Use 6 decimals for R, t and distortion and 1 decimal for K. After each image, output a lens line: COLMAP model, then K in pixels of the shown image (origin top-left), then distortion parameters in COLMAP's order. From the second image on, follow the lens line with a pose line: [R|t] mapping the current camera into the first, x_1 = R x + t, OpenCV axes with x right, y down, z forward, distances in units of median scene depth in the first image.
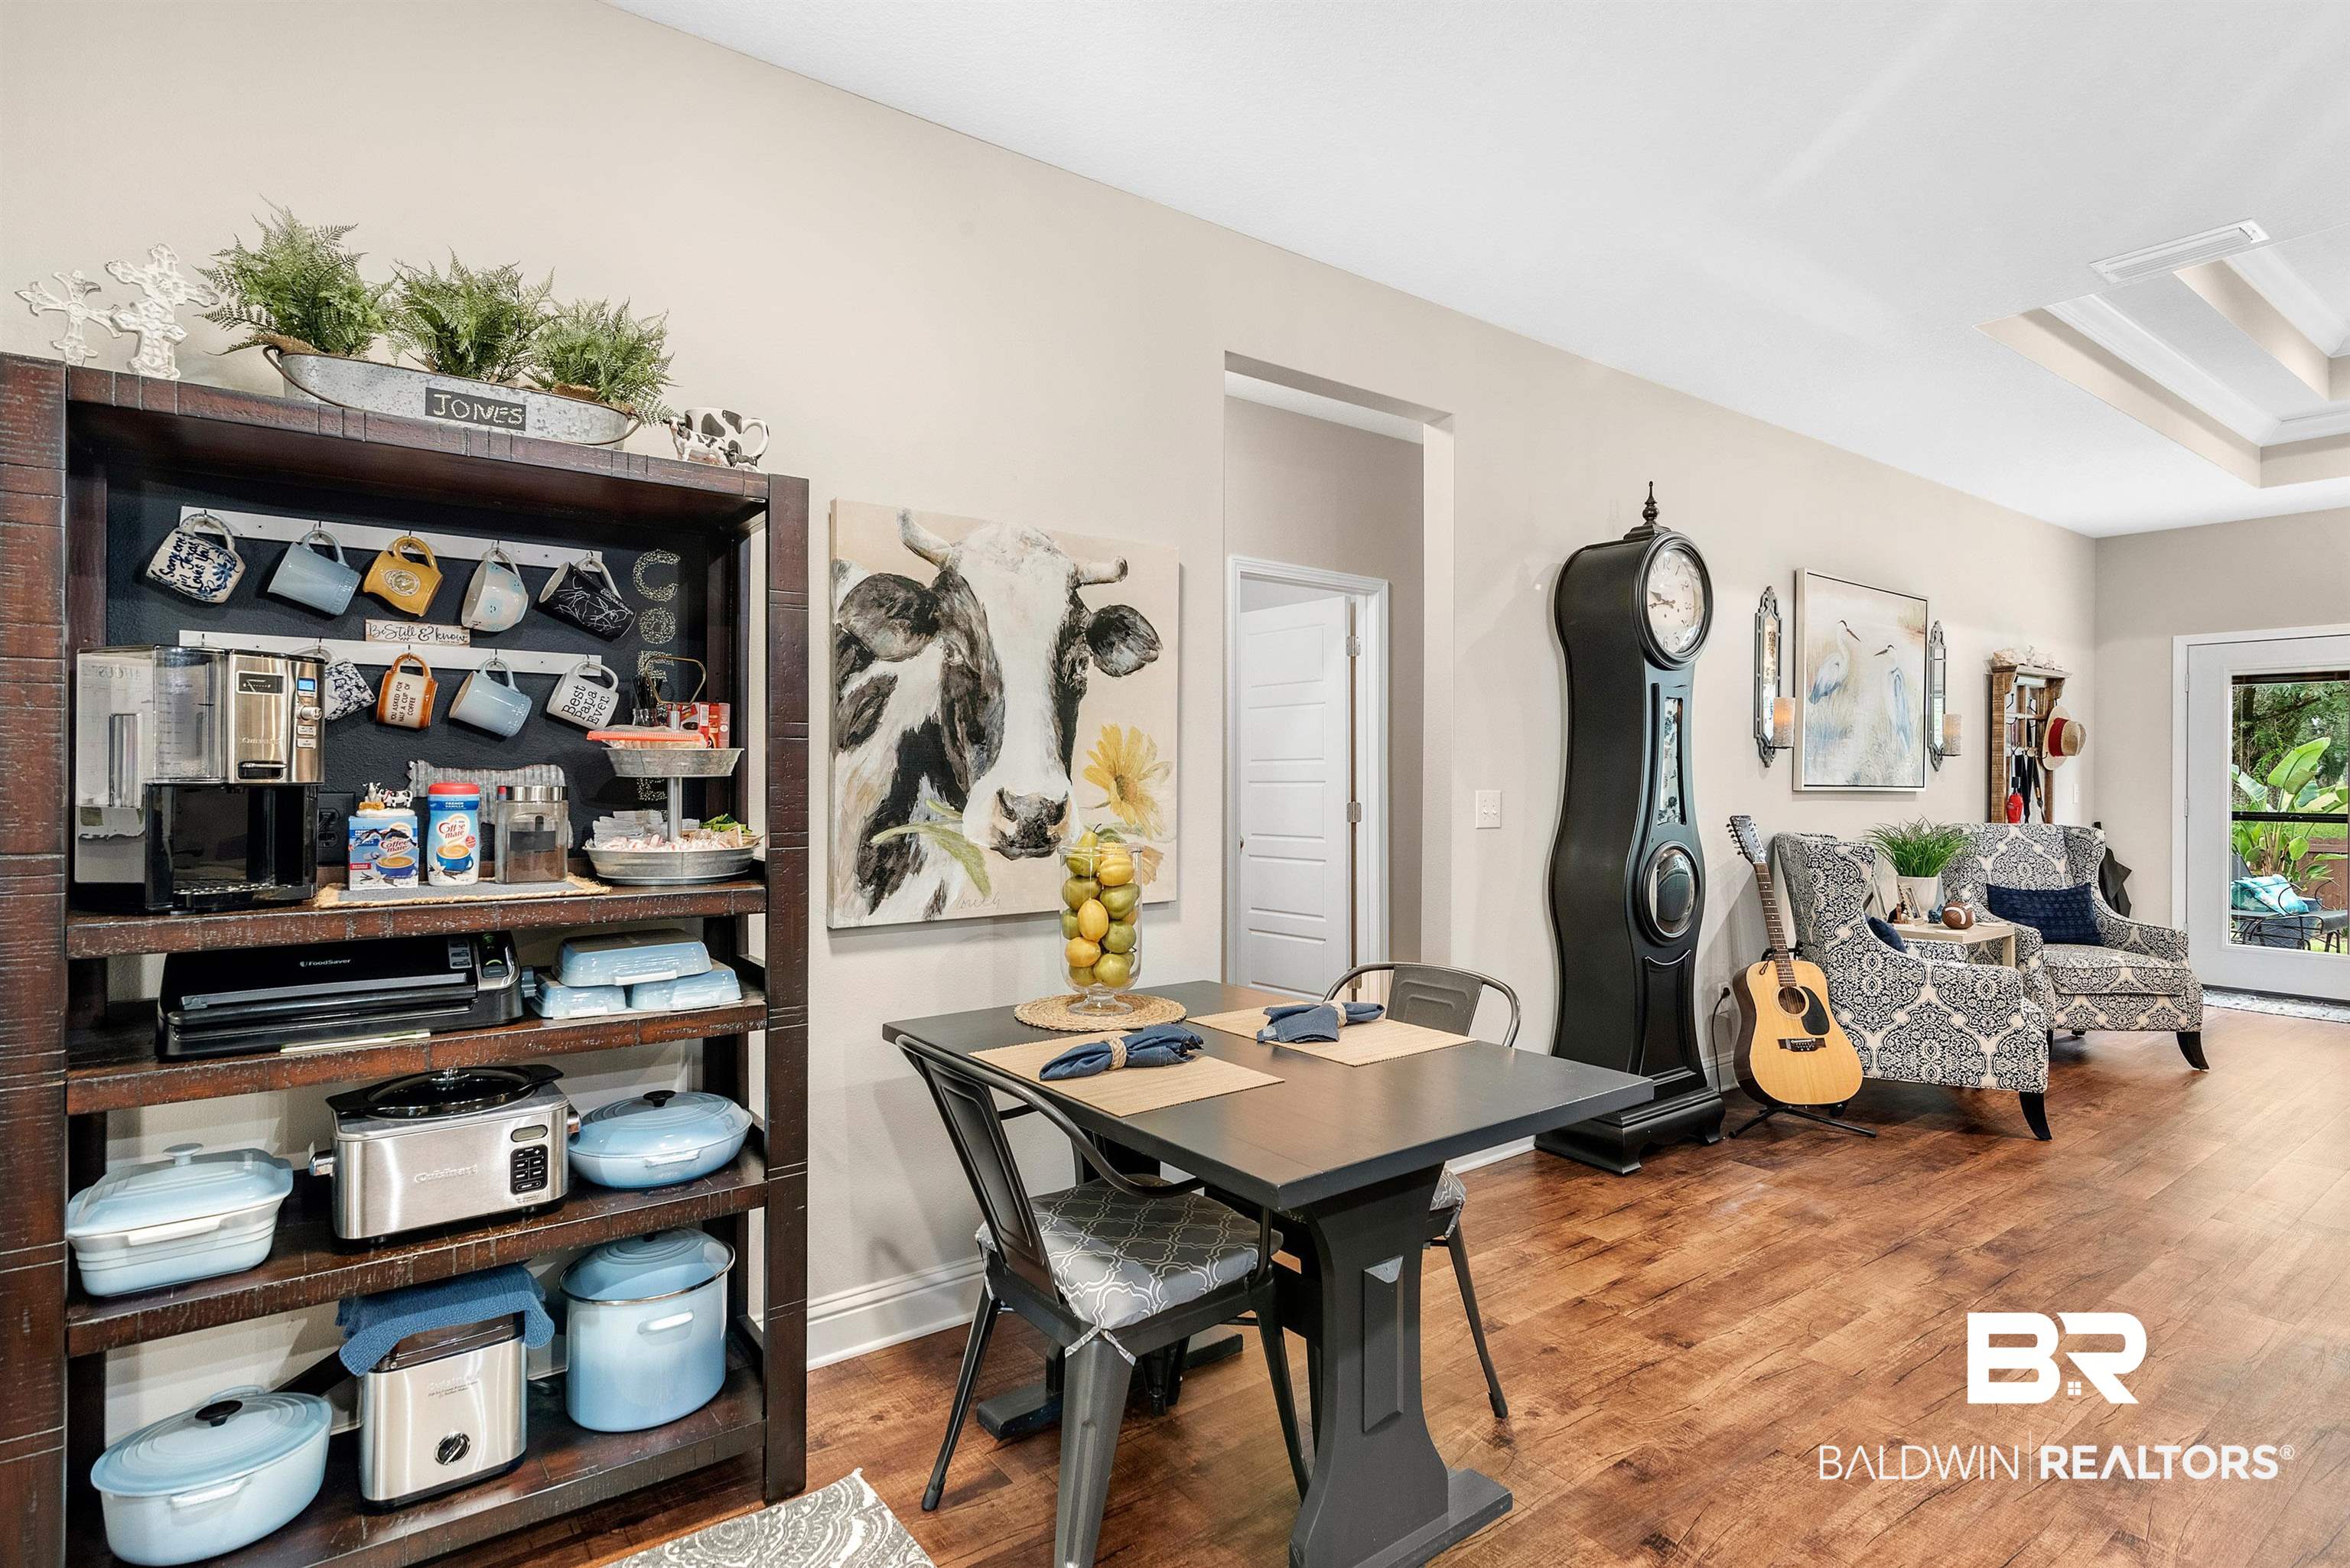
lens RADIAL K [[1214.9, 0, 1166.4], [0, 1214.9, 765.8], [0, 0, 1]] dist [0.005008, 0.010142]
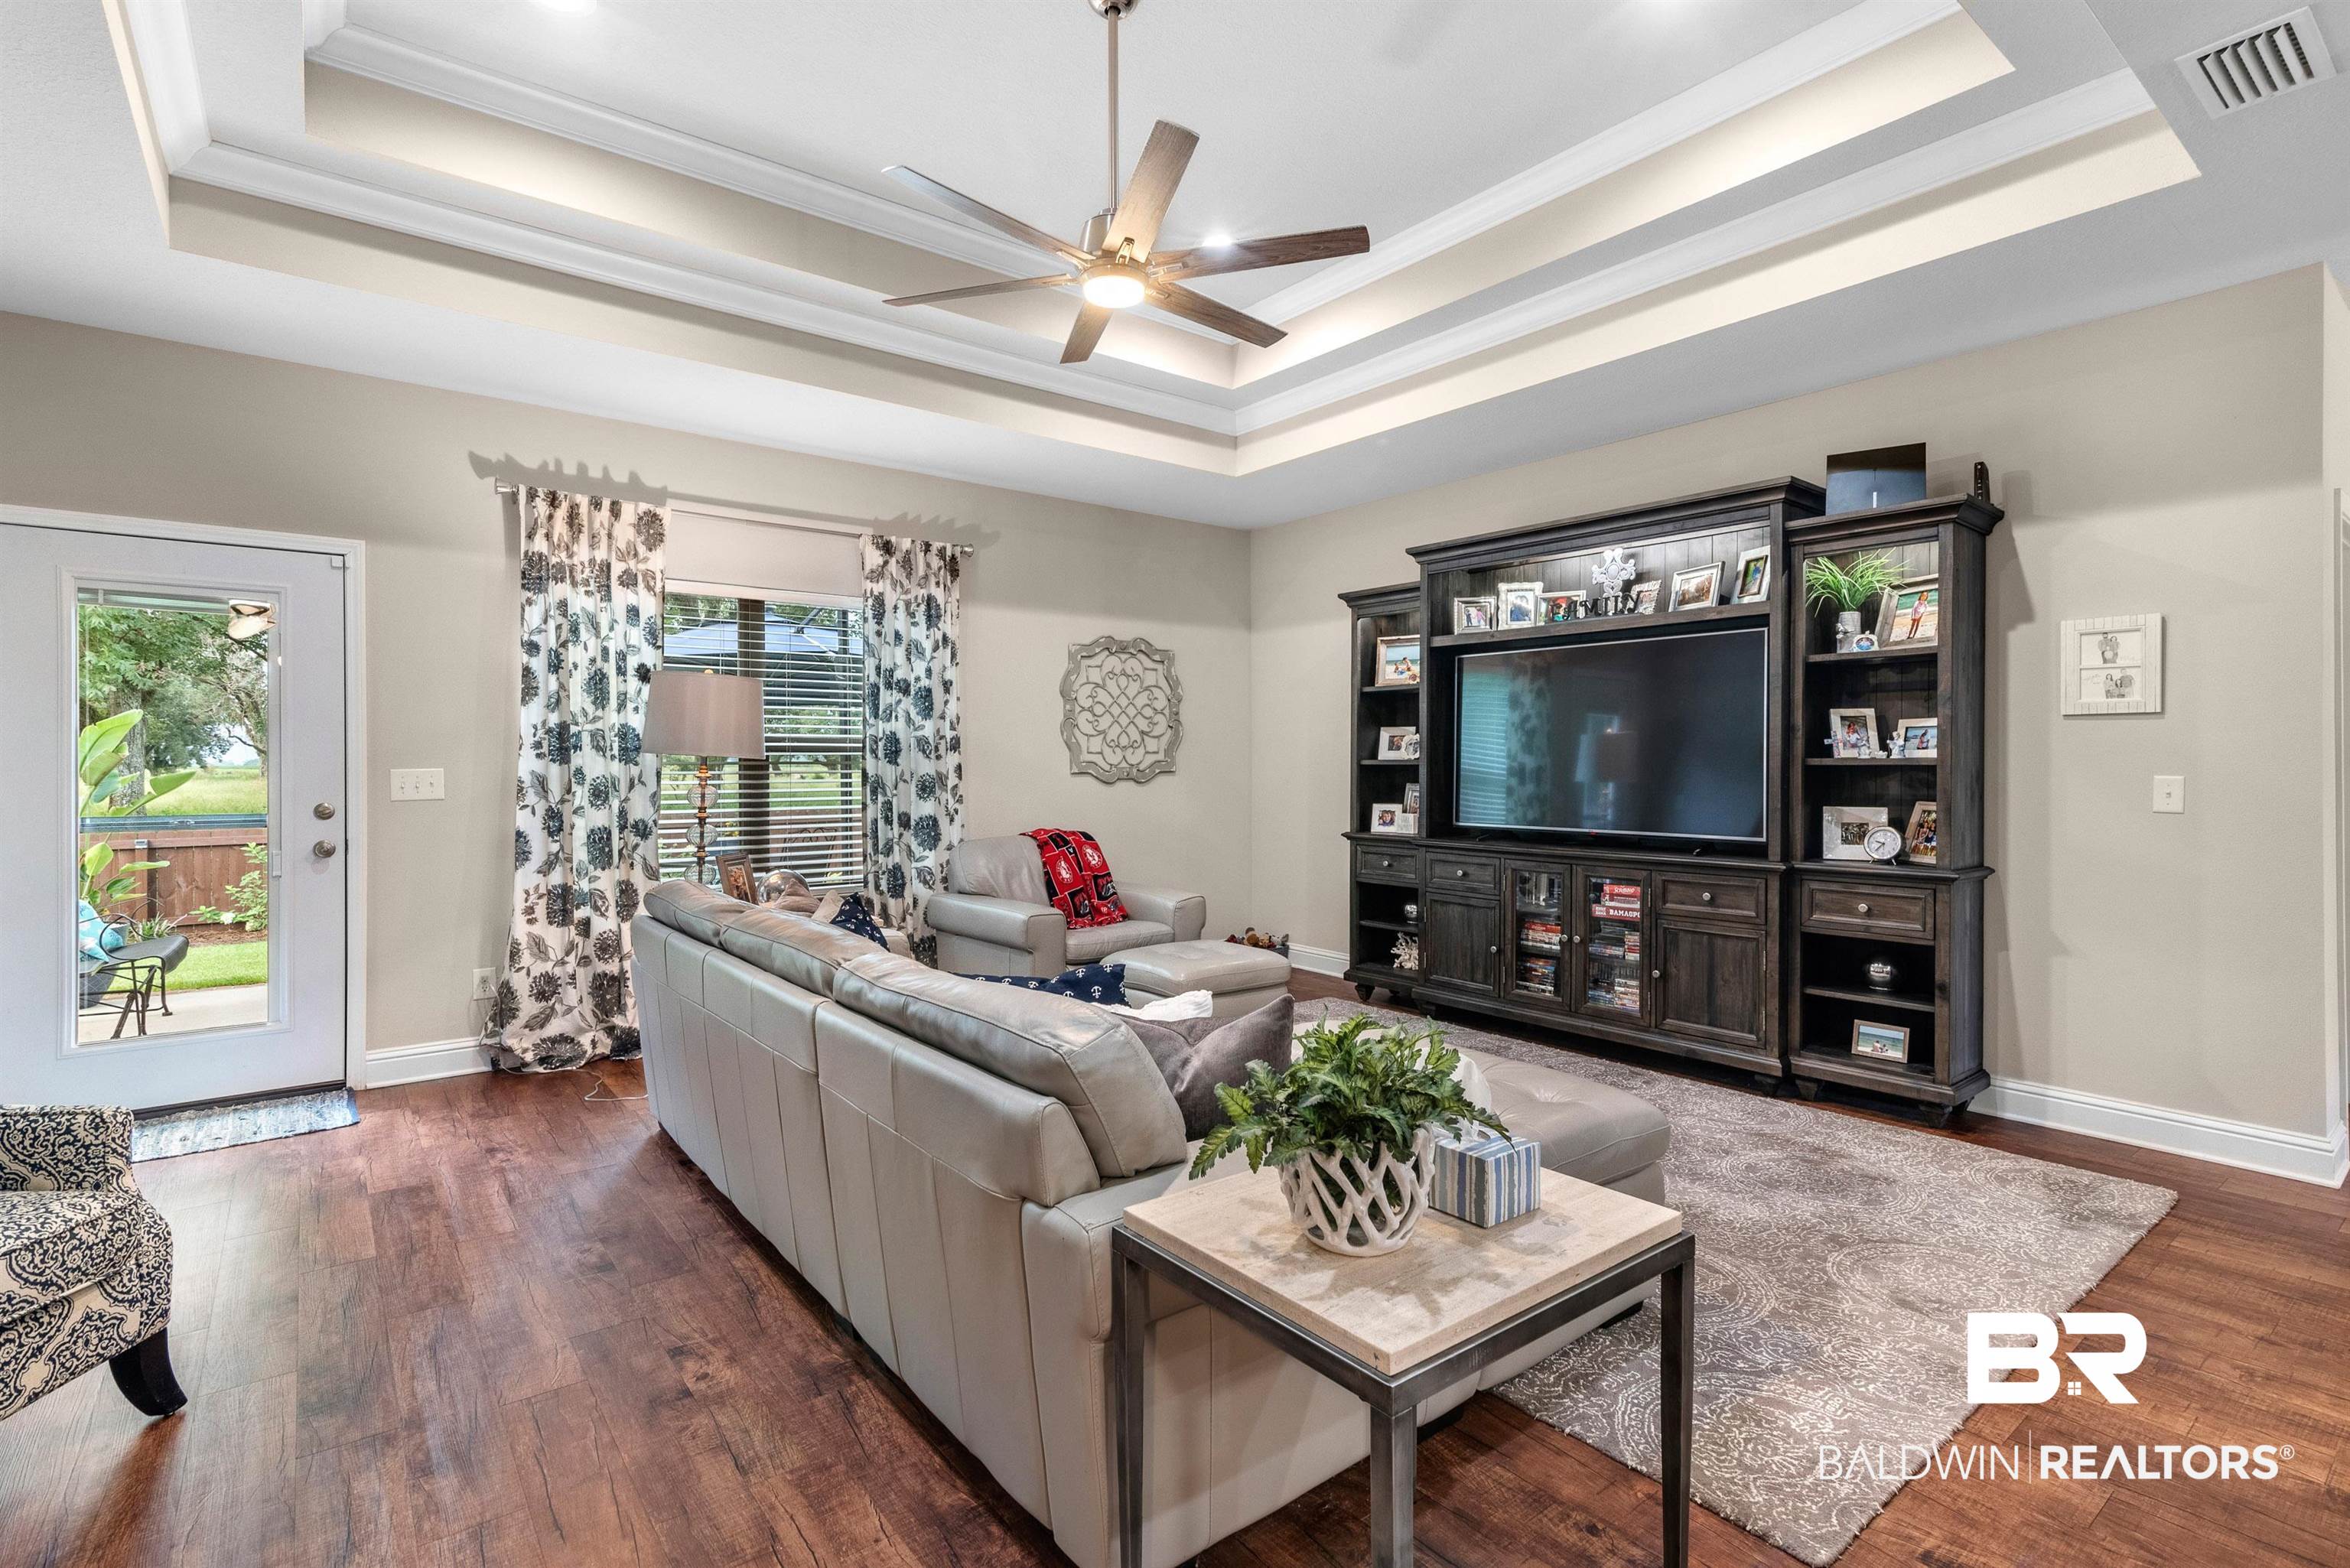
lens RADIAL K [[1098.9, 0, 1188.6], [0, 1098.9, 759.3], [0, 0, 1]] dist [0.012807, -0.000236]
pose [[-0.014783, -0.001360, 0.999890, 0.751719], [-0.000690, 0.999999, 0.001350, 0.018231], [-0.999890, -0.000670, -0.014784, 1.100167]]
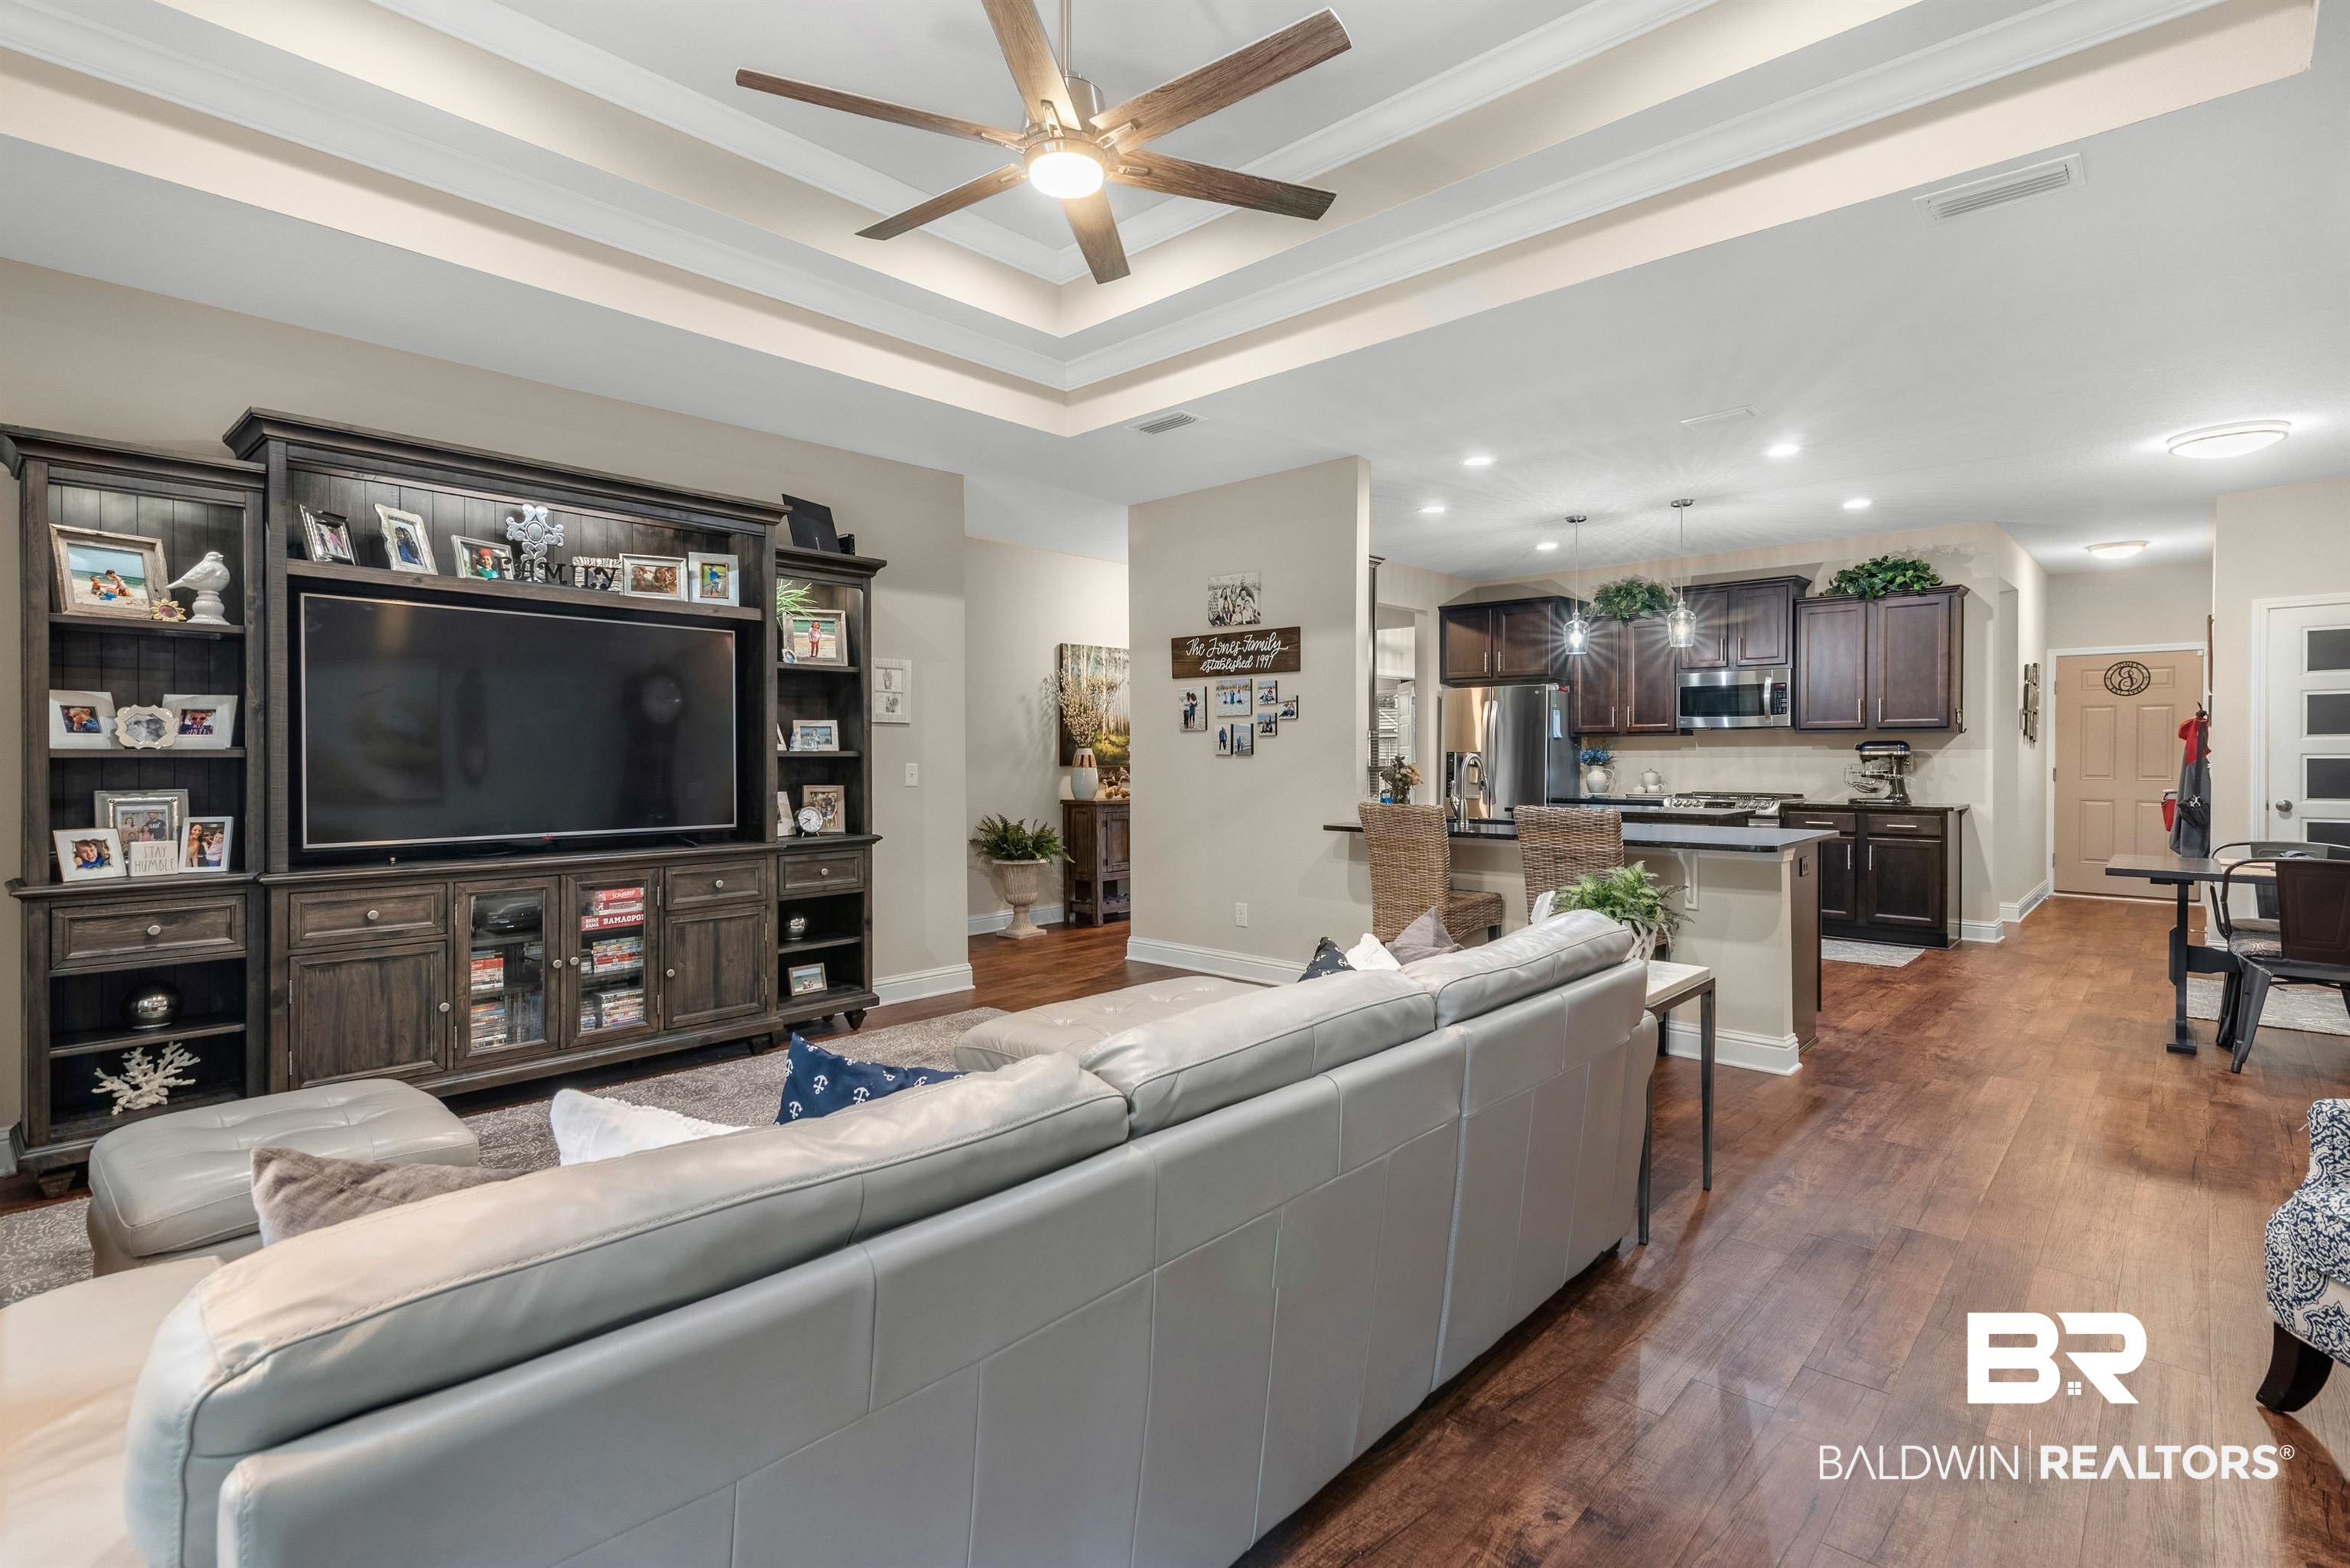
lens RADIAL K [[1098.9, 0, 1188.6], [0, 1098.9, 759.3], [0, 0, 1]] dist [0.012807, -0.000236]
pose [[-0.985486, -0.002928, -0.169734, 1.779495], [-0.003239, 0.999994, 0.001556, 0.025755], [0.169728, 0.002083, -0.985489, 1.956478]]
